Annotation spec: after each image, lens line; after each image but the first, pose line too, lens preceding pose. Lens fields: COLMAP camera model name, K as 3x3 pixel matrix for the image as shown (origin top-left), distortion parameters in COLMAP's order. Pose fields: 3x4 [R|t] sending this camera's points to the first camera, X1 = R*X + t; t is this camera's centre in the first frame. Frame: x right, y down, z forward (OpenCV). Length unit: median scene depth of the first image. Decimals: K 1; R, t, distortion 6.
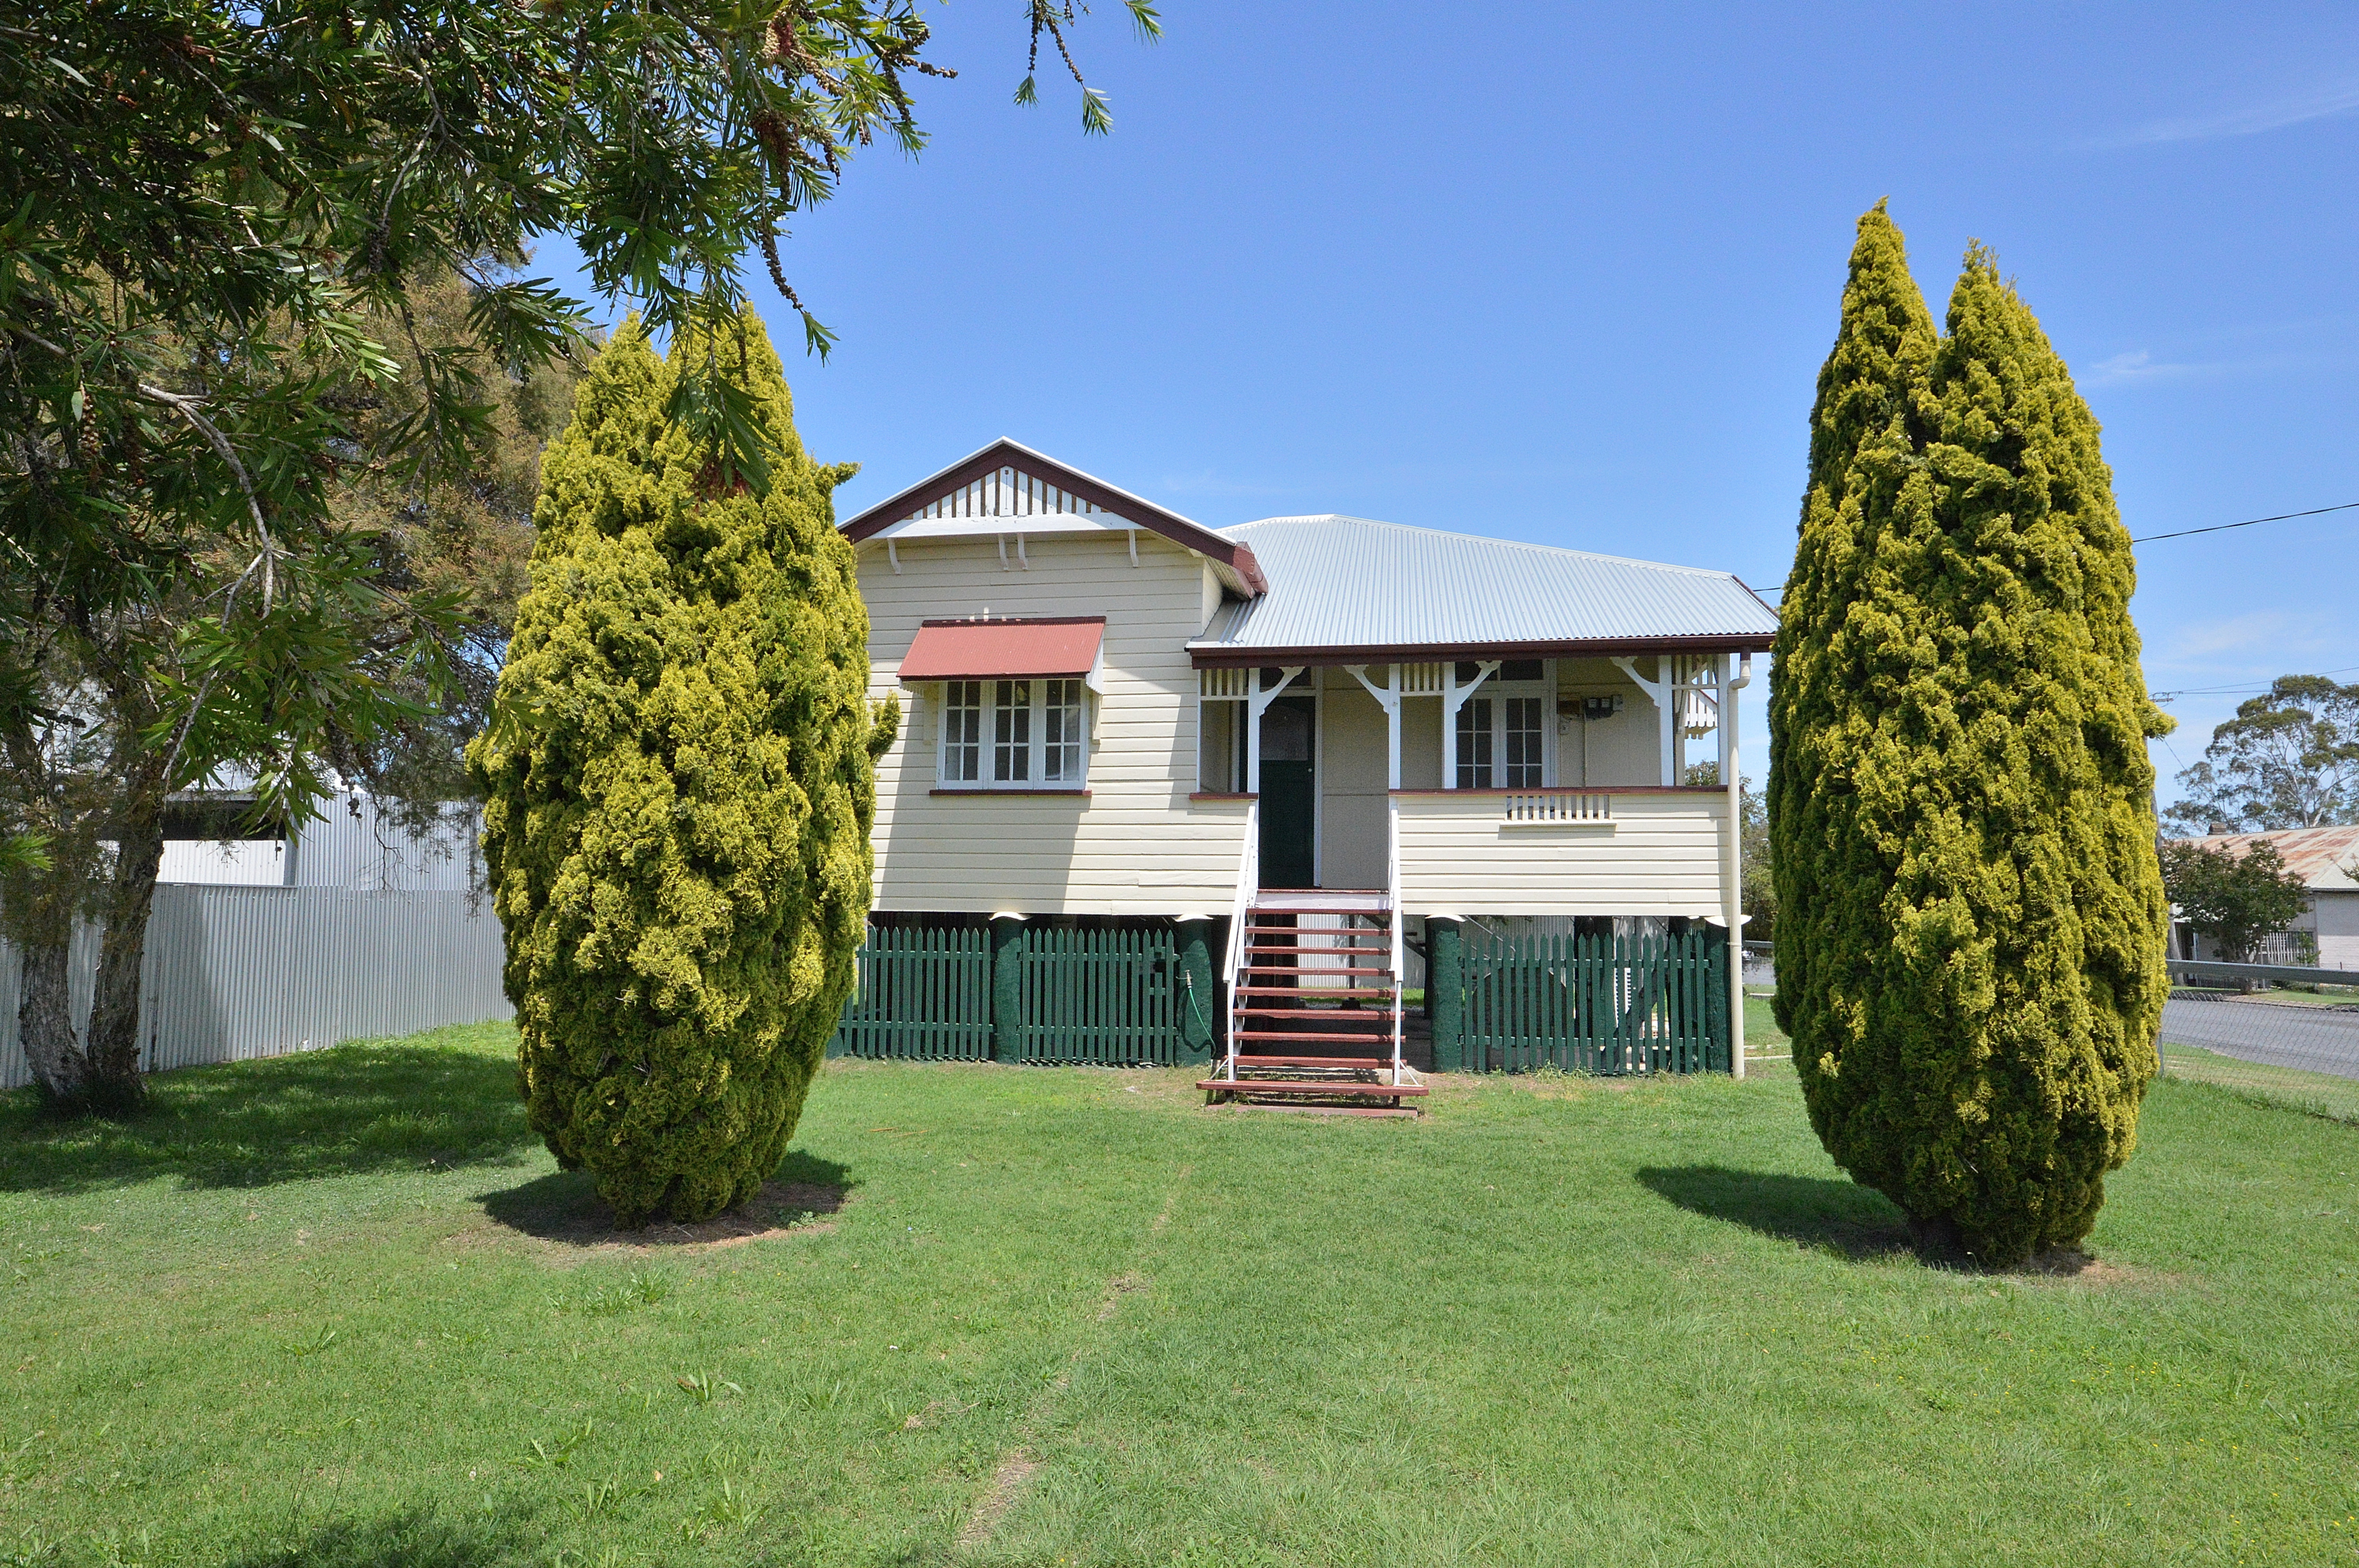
lens RADIAL K [[1421.6, 0, 1179.5], [0, 1421.6, 784.0], [0, 0, 1]] dist [-0.001582, 0.037090]
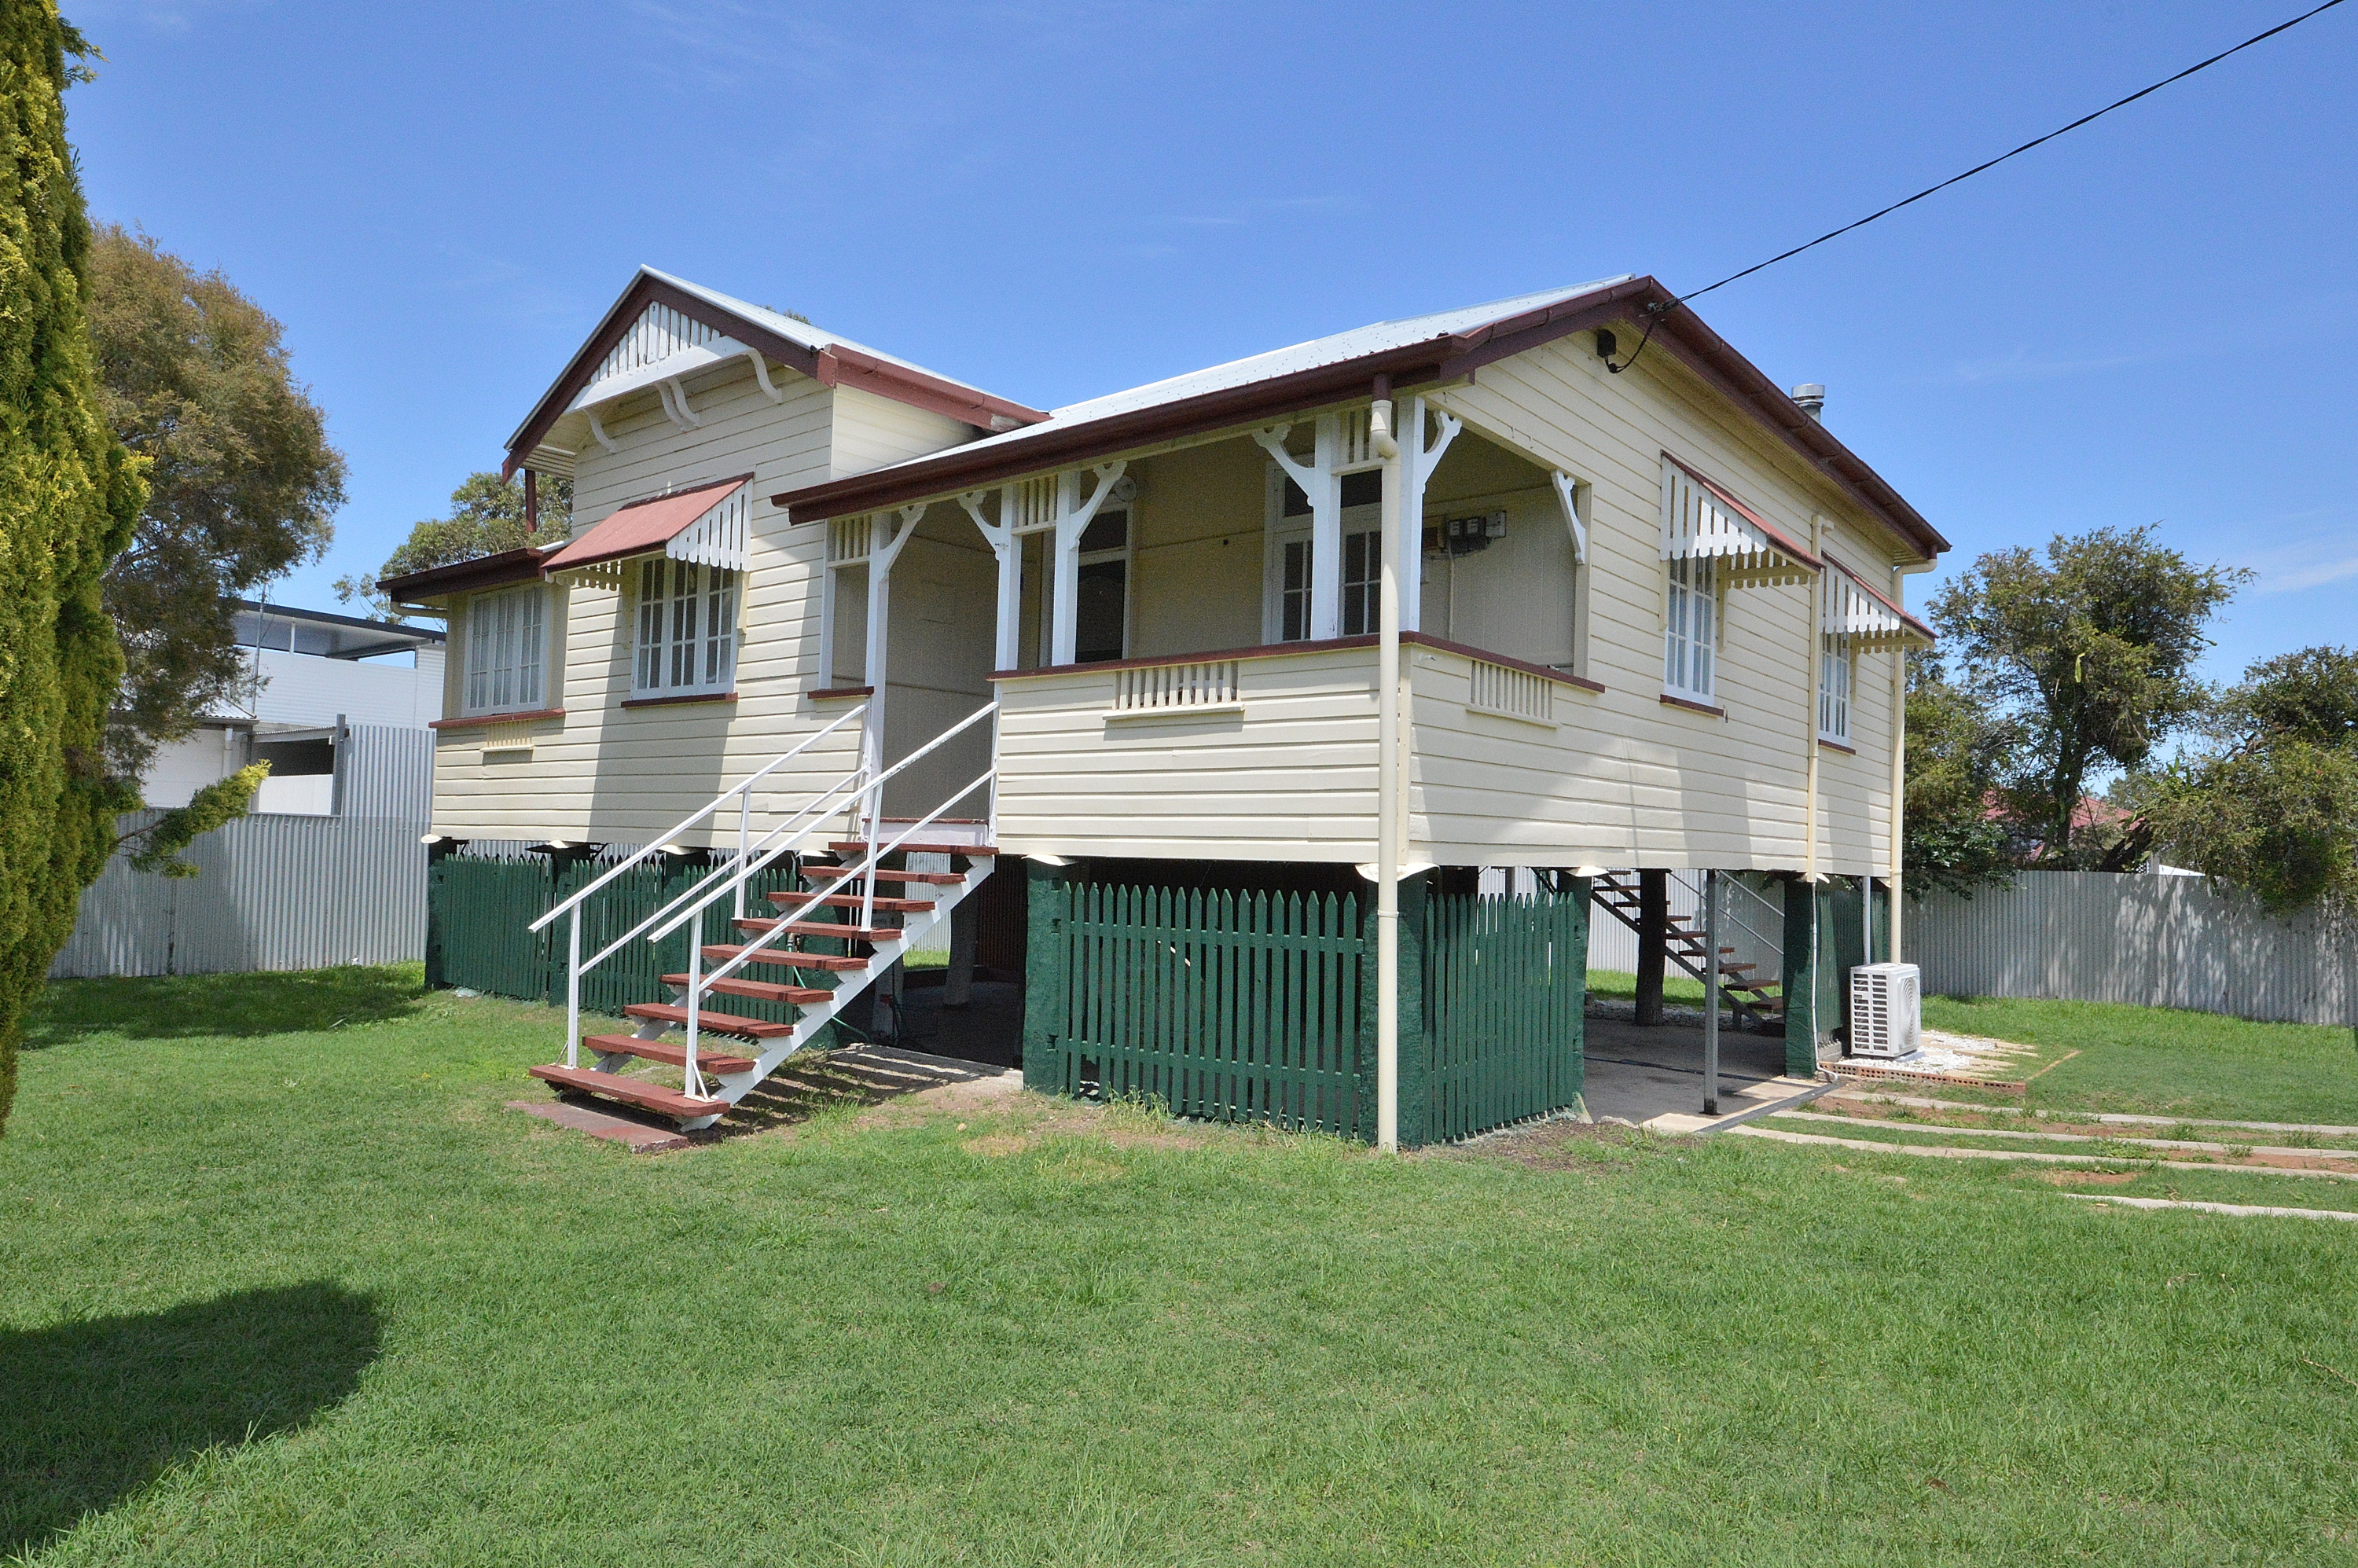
lens RADIAL K [[1437.5, 0, 1179.0], [0, 1437.5, 784.0], [0, 0, 1]] dist [-0.003059, 0.039013]
pose [[0.859274, -0.007826, -0.511456, 0.566551], [0.018974, 0.999682, 0.016581, 0.047074], [0.511164, -0.023952, 0.859149, 0.439465]]
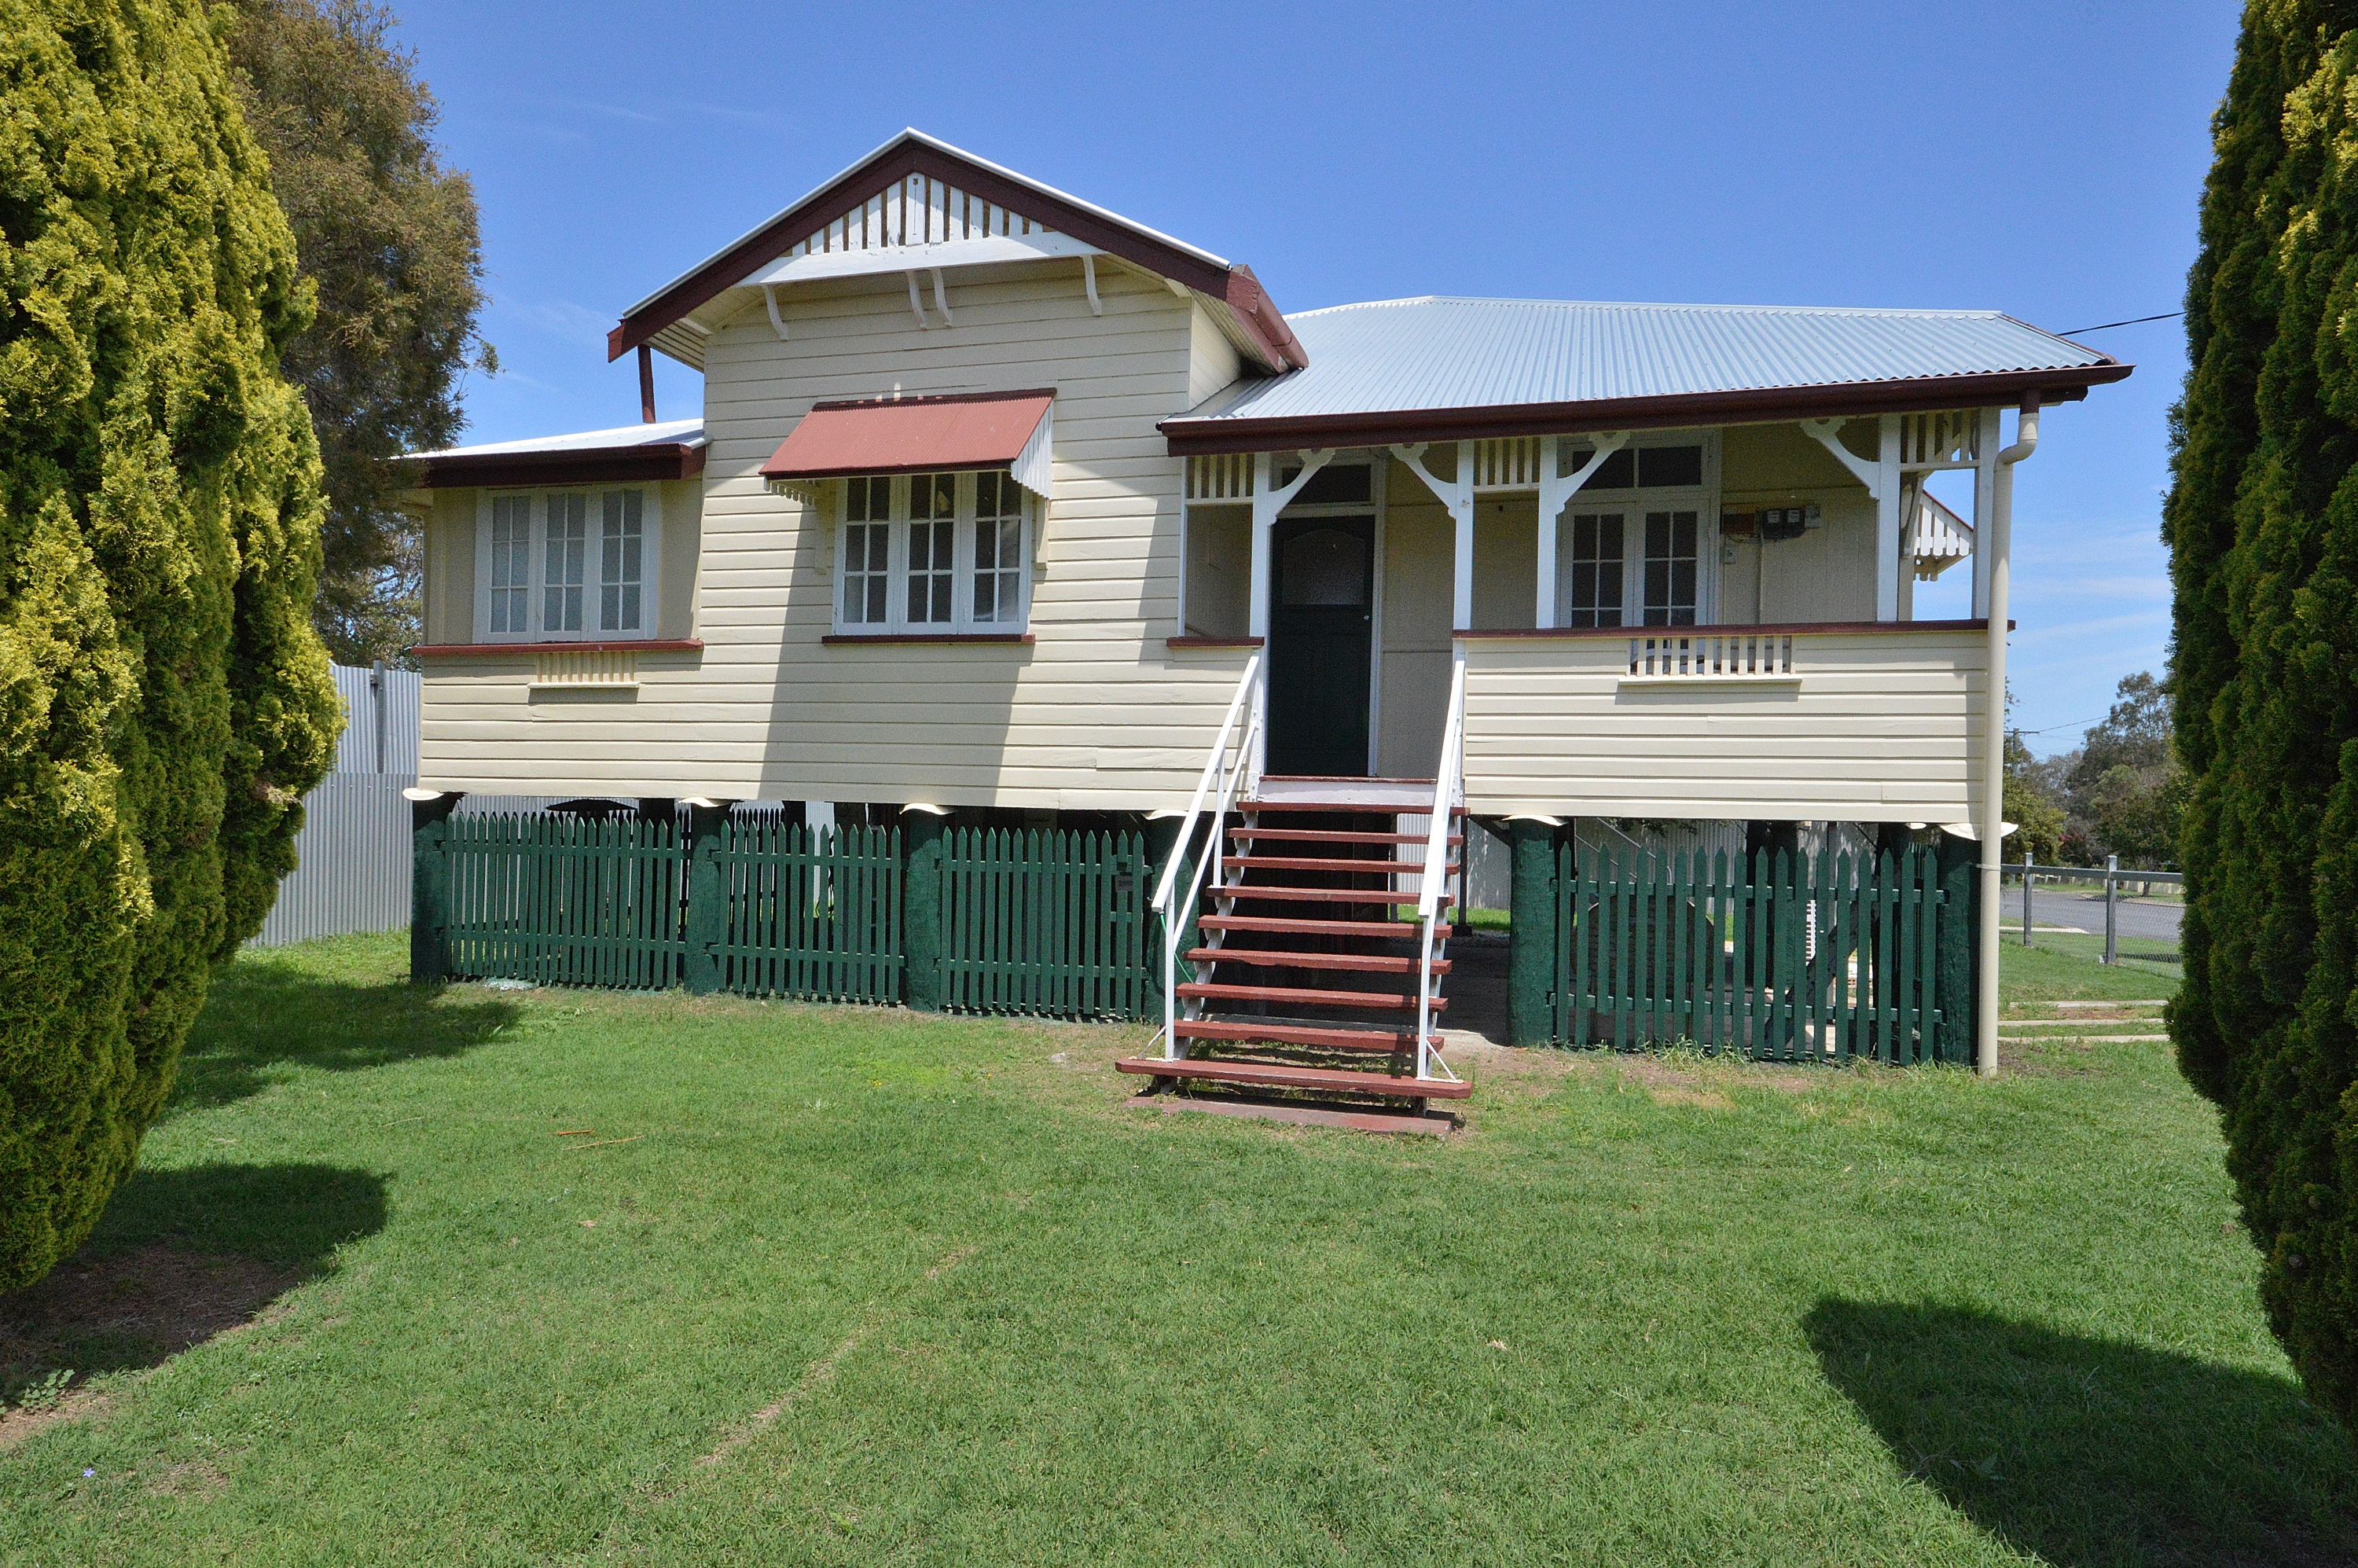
lens RADIAL K [[1420.9, 0, 1179.0], [0, 1420.9, 784.0], [0, 0, 1]] dist [-0.001582, 0.037090]
pose [[0.992577, 0.012728, -0.120951, 0.098356], [-0.004972, 0.997924, 0.064214, 0.033368], [0.121518, -0.063135, 0.990579, 0.300519]]
